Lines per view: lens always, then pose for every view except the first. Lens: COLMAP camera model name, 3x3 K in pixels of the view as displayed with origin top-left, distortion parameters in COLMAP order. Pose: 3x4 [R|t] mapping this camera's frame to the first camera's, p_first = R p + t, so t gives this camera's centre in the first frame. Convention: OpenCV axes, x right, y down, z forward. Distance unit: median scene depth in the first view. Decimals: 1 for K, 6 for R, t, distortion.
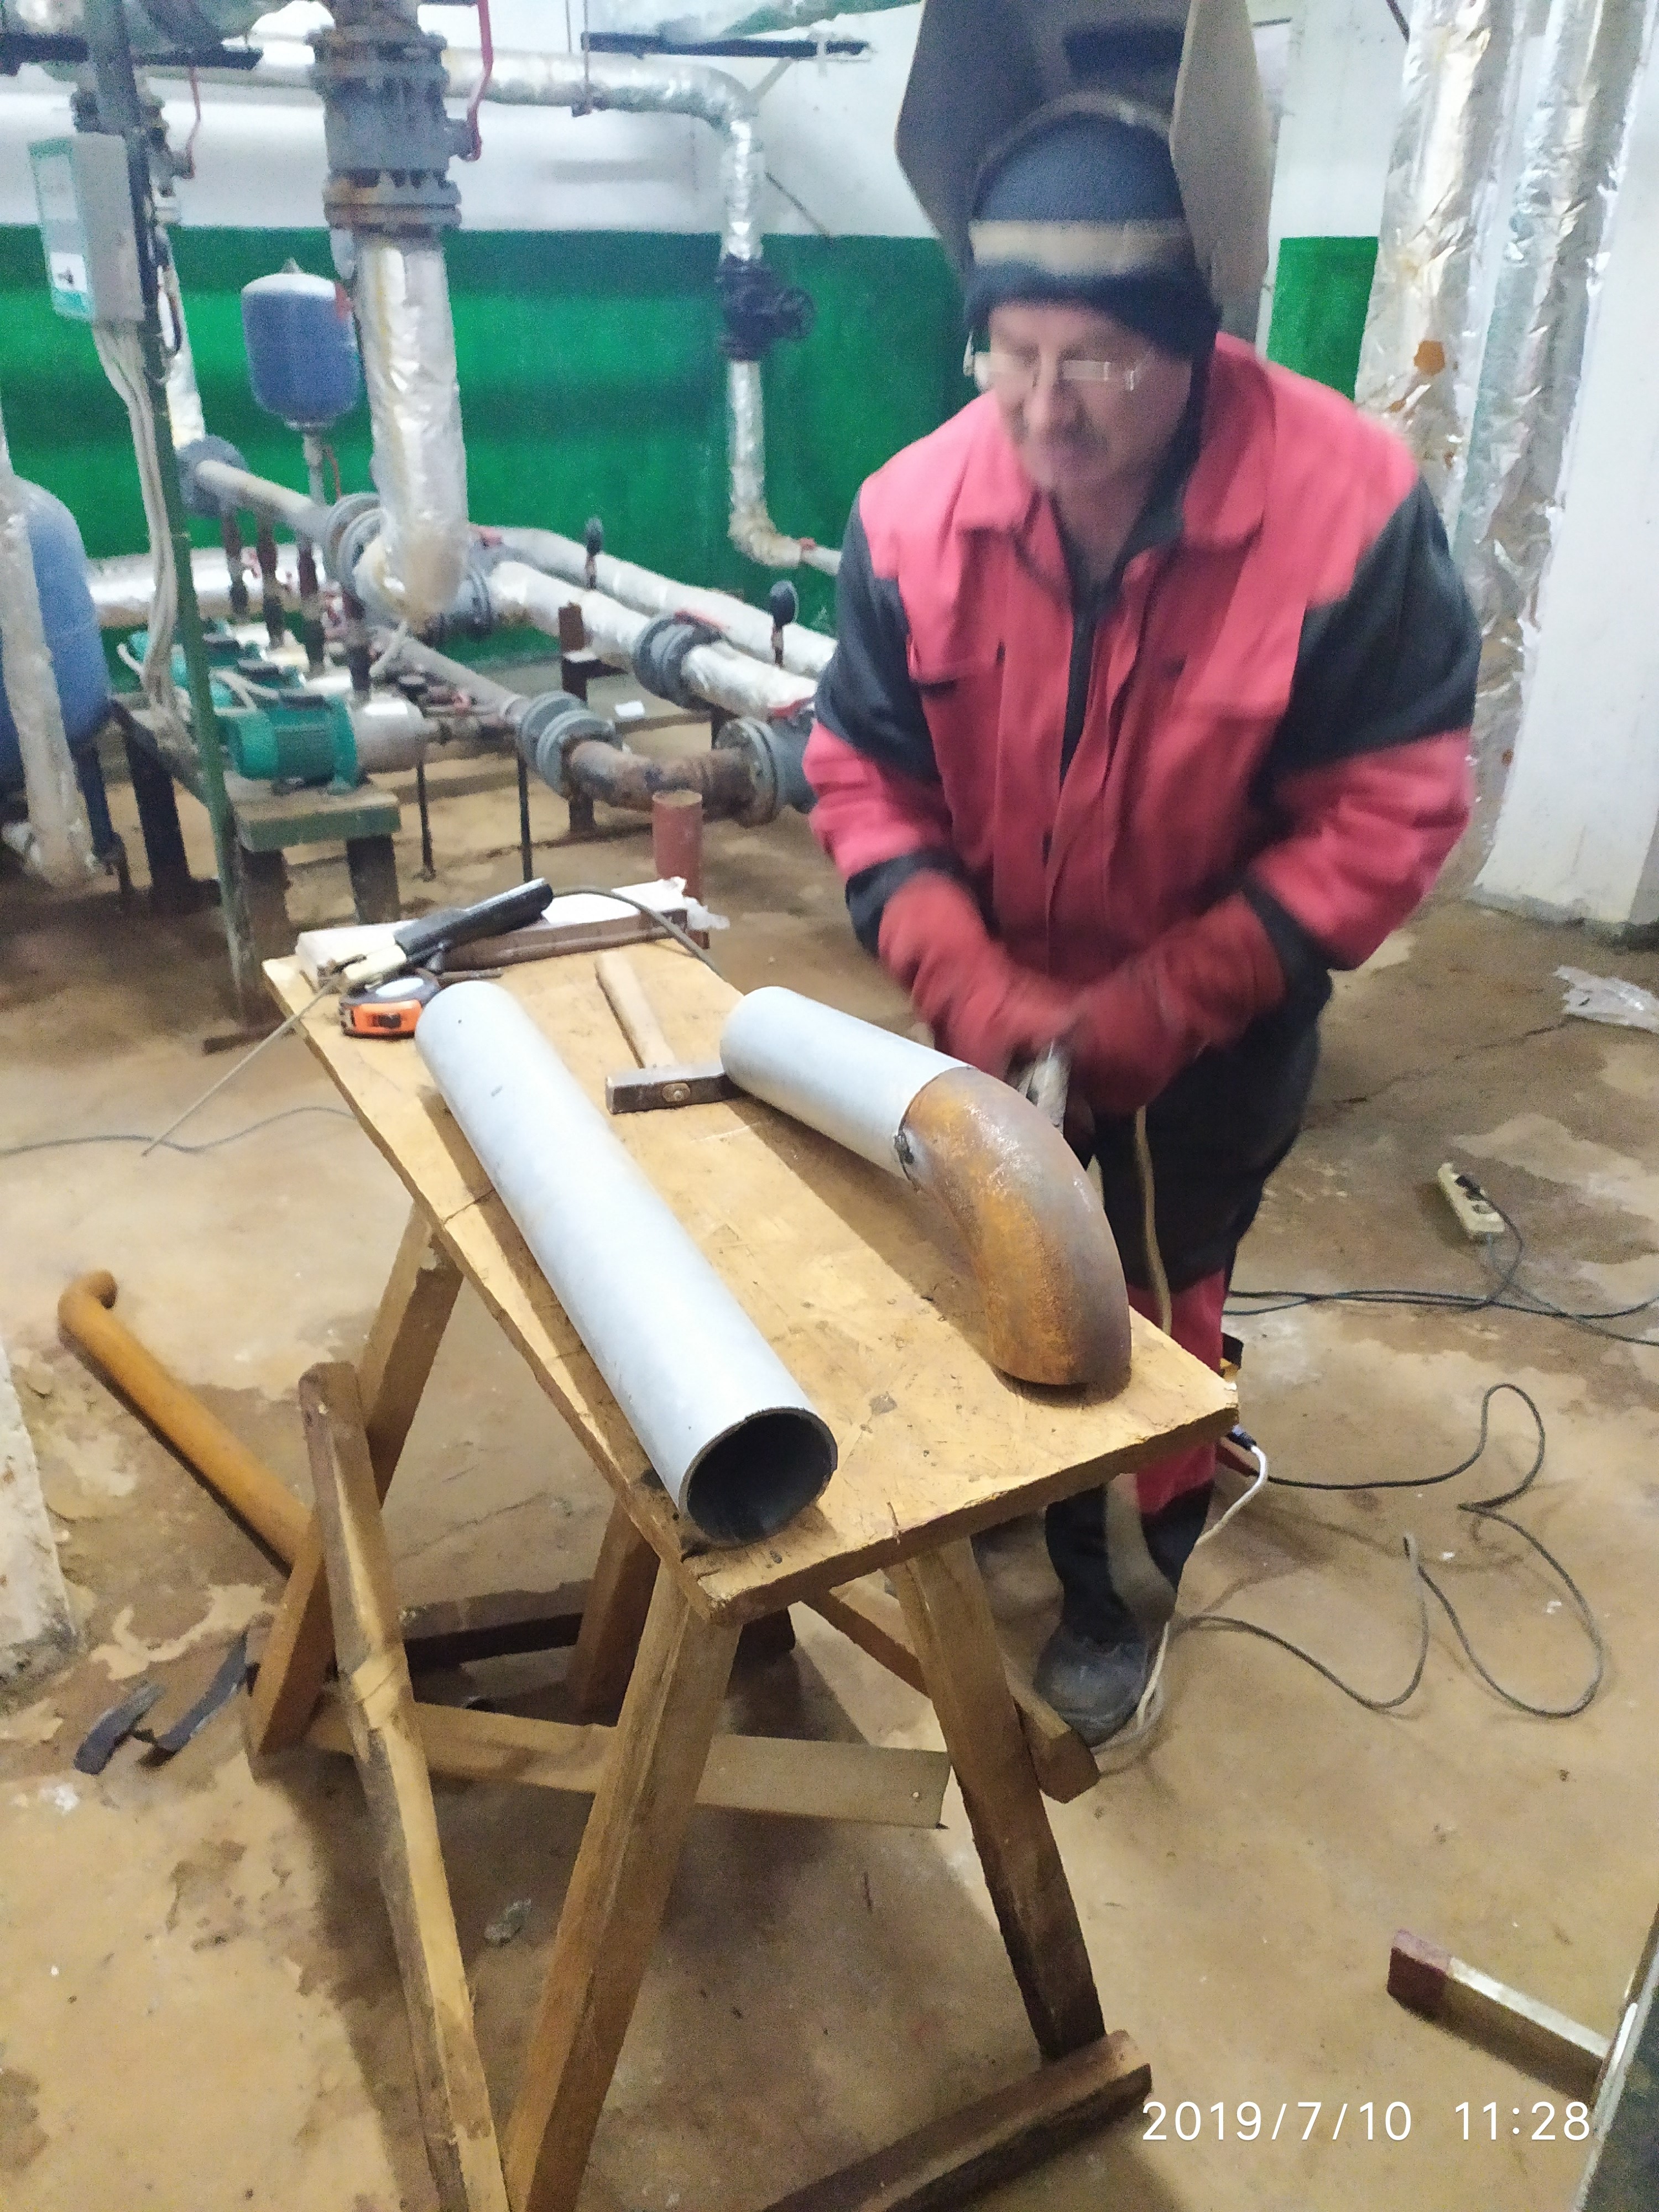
lens RADIAL K [[1684.1, 0, 870.7], [0, 1684.1, 1103.3], [0, 0, 1]] dist [0.064318, -0.066544]
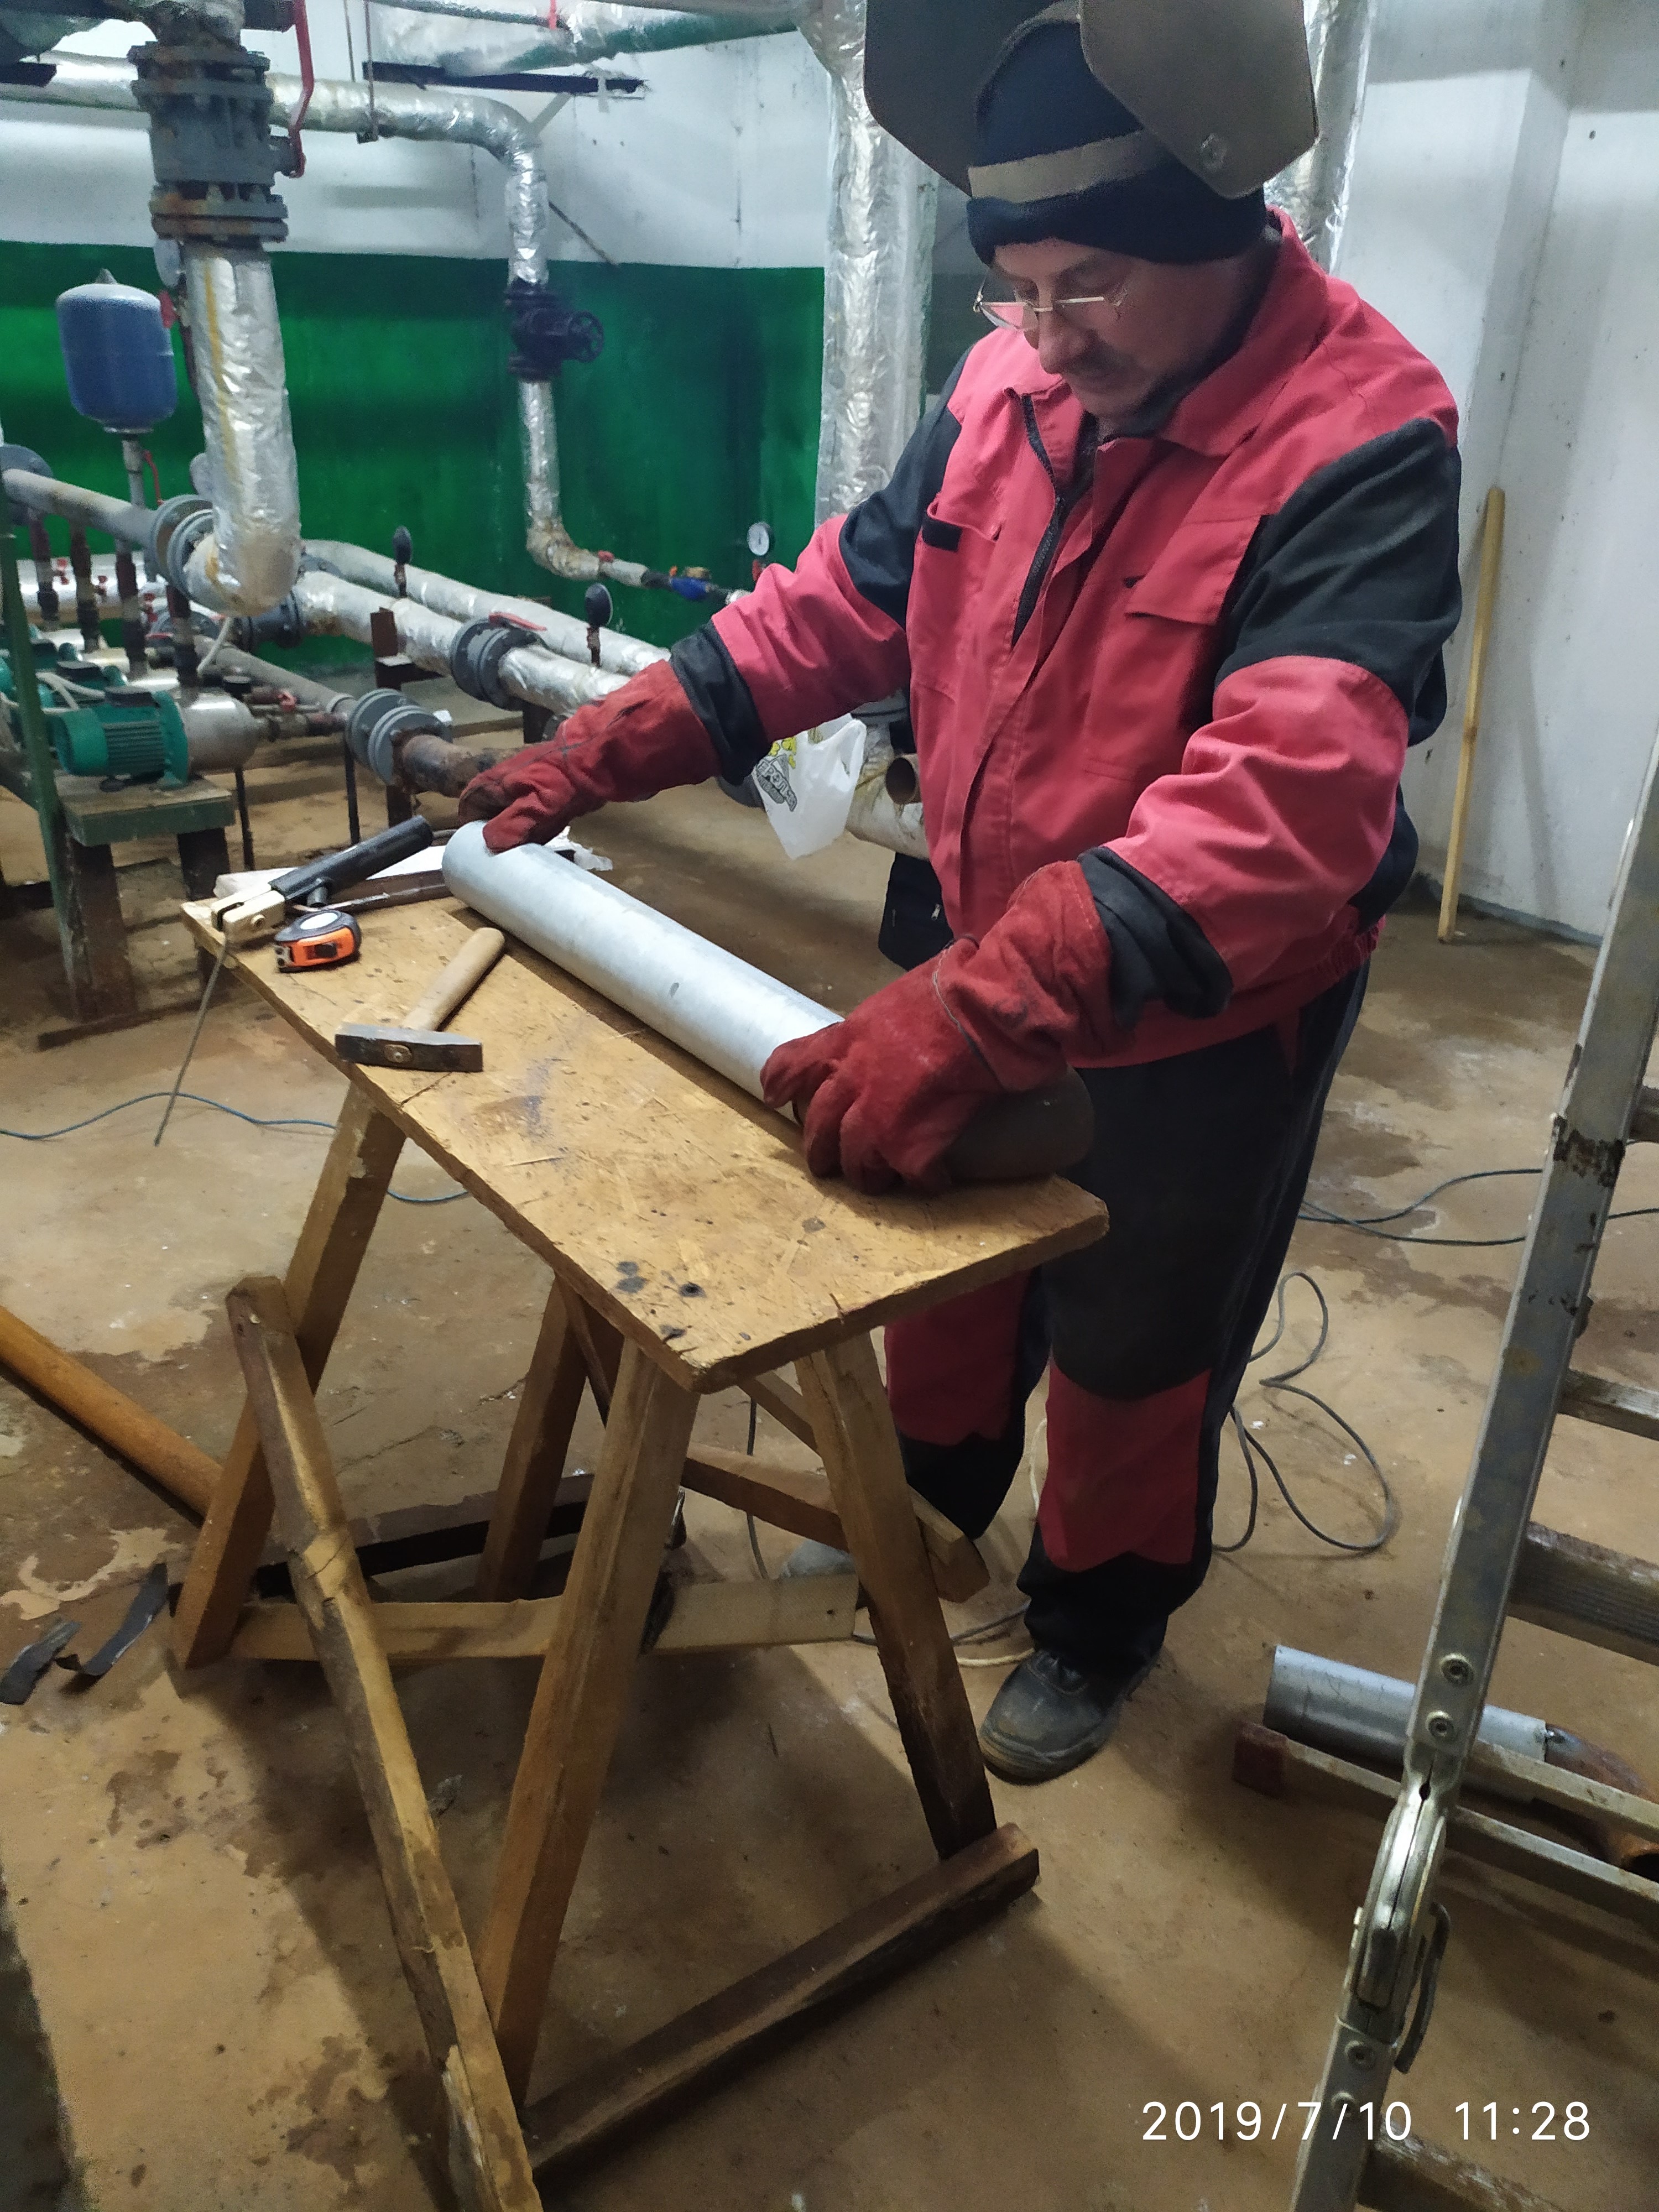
lens RADIAL K [[1657.1, 0, 864.4], [0, 1657.1, 1089.1], [0, 0, 1]] dist [0.069938, -0.066177]
pose [[0.991638, -0.043088, 0.121646, -0.039313], [0.045413, 0.998834, -0.016405, 0.043891], [-0.120798, 0.021792, 0.992438, -0.062645]]
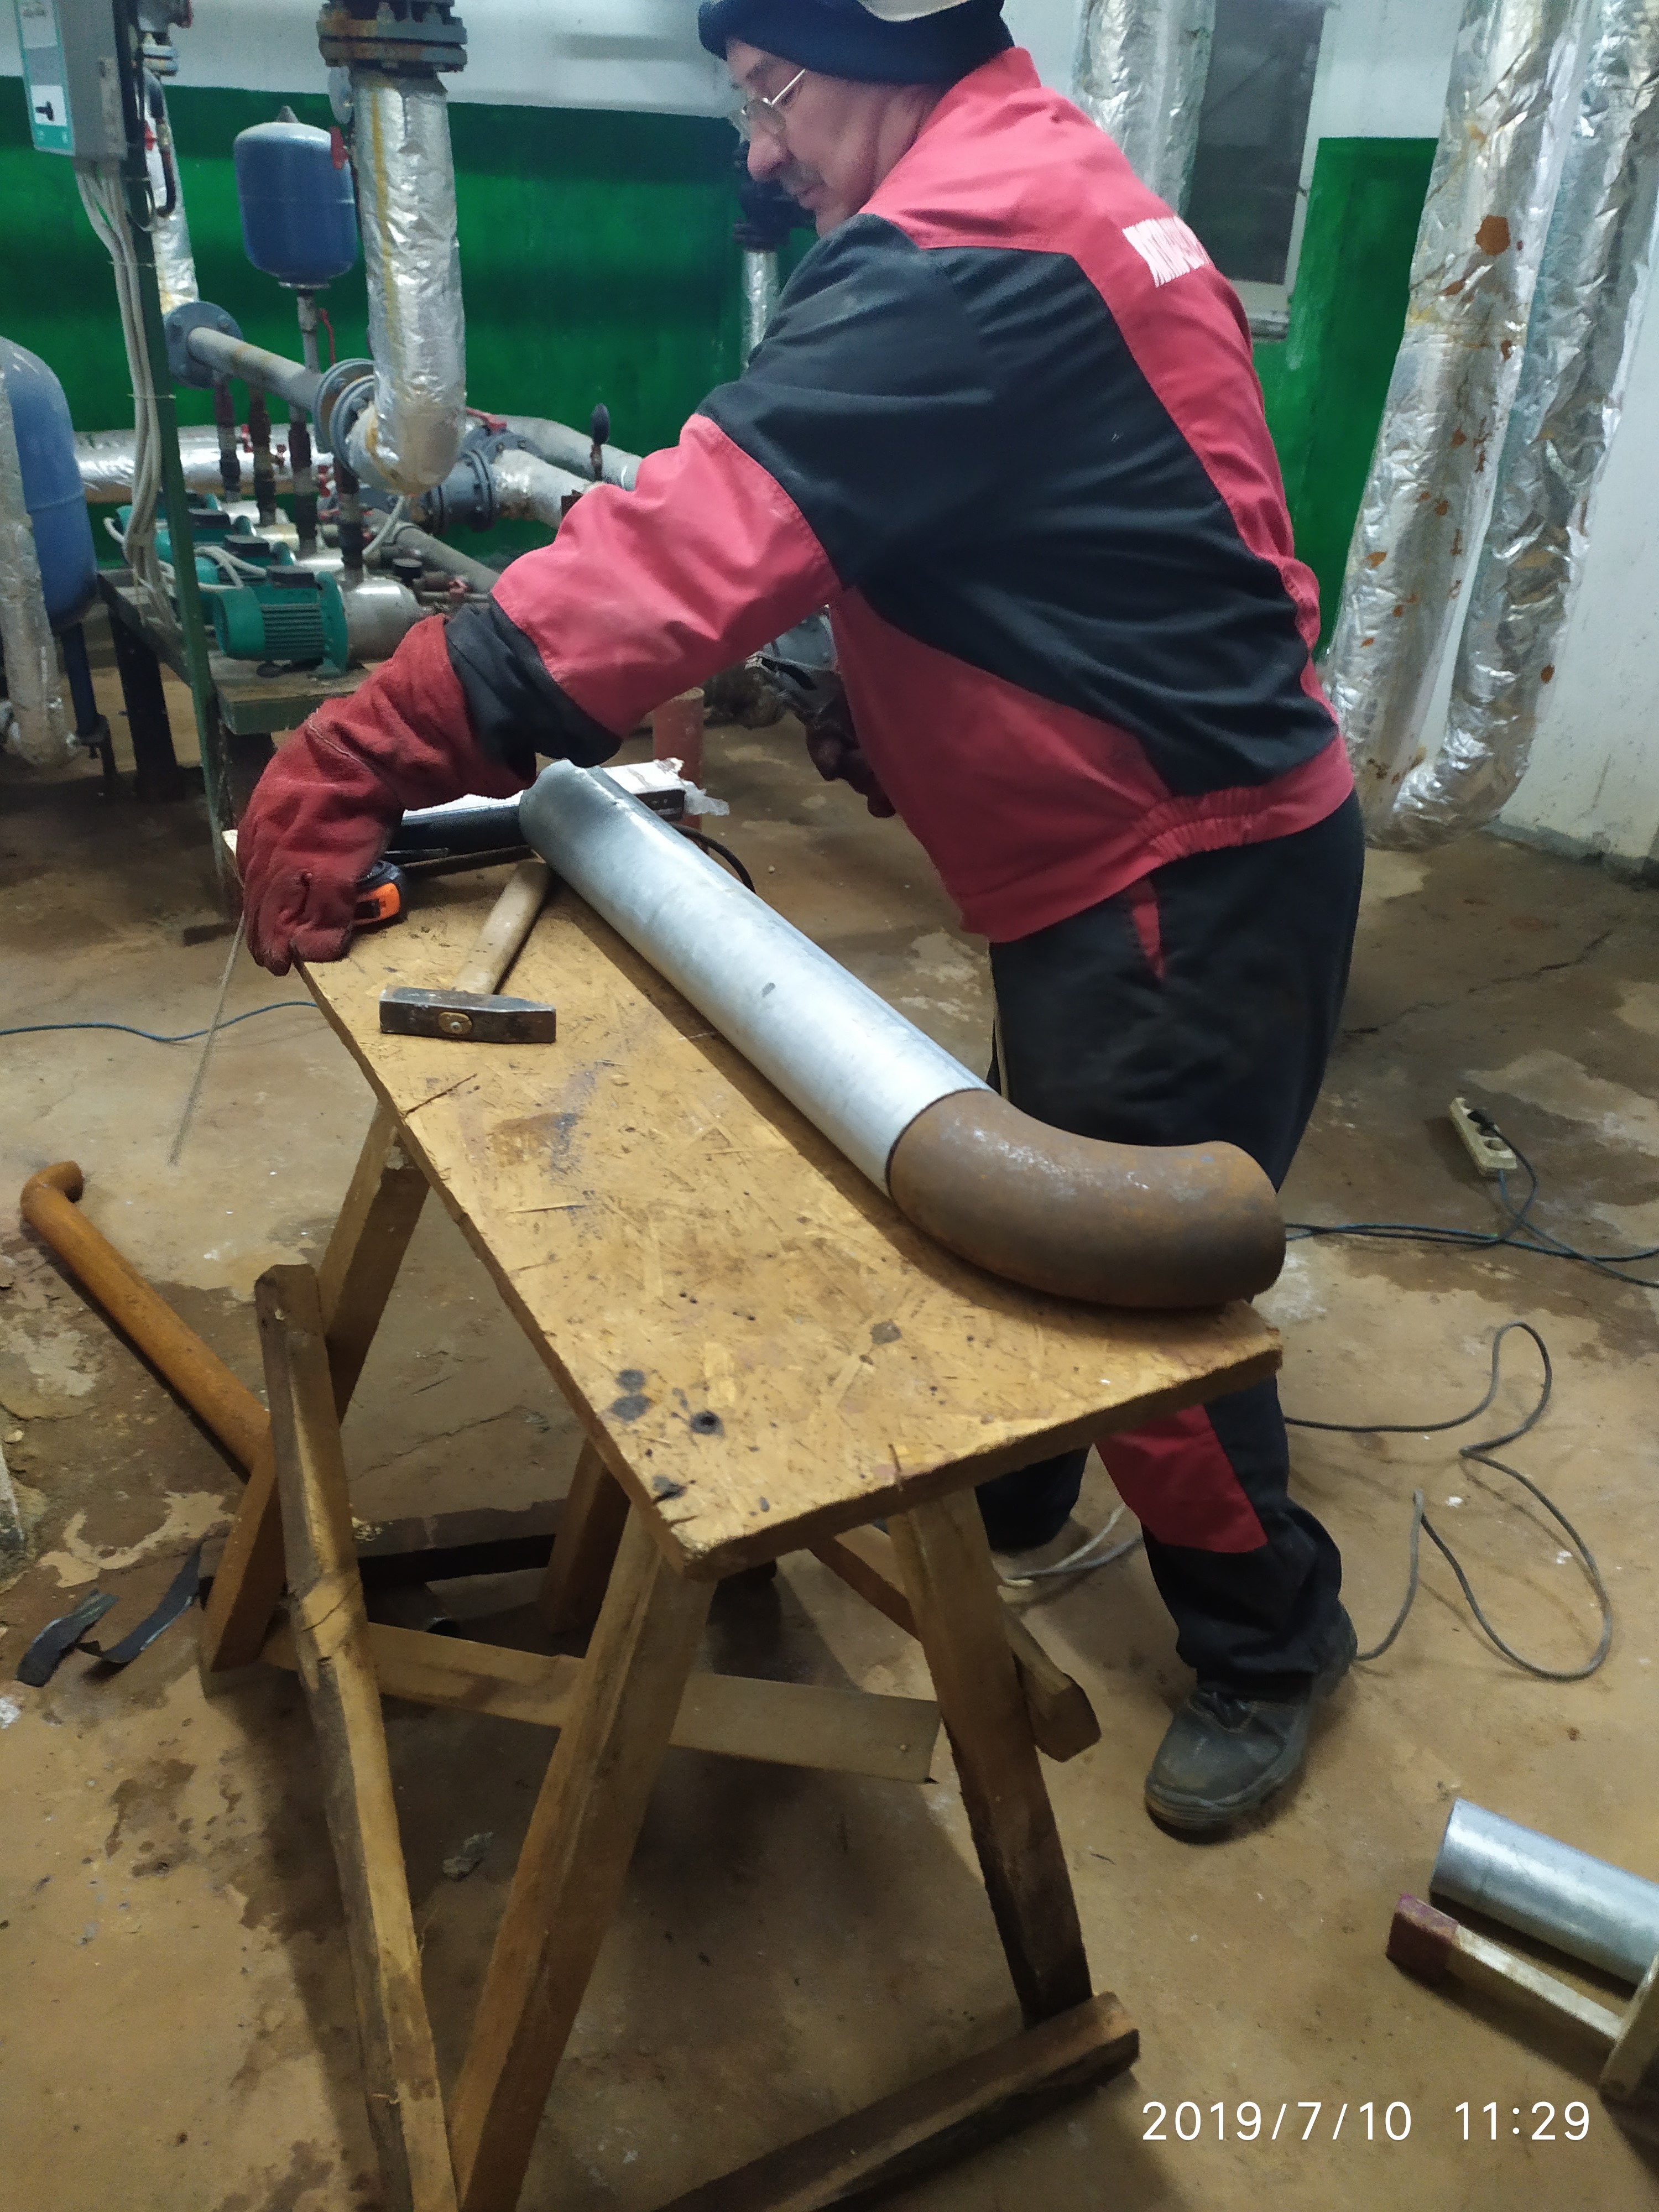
lens RADIAL K [[1657.1, 0, 864.4], [0, 1657.1, 1089.1], [0, 0, 1]] dist [0.069938, -0.066177]
pose [[0.999488, 0.031932, 0.001955, -0.004147], [-0.031983, 0.998778, 0.037665, 0.007002], [-0.000750, -0.037709, 0.999288, 0.053107]]
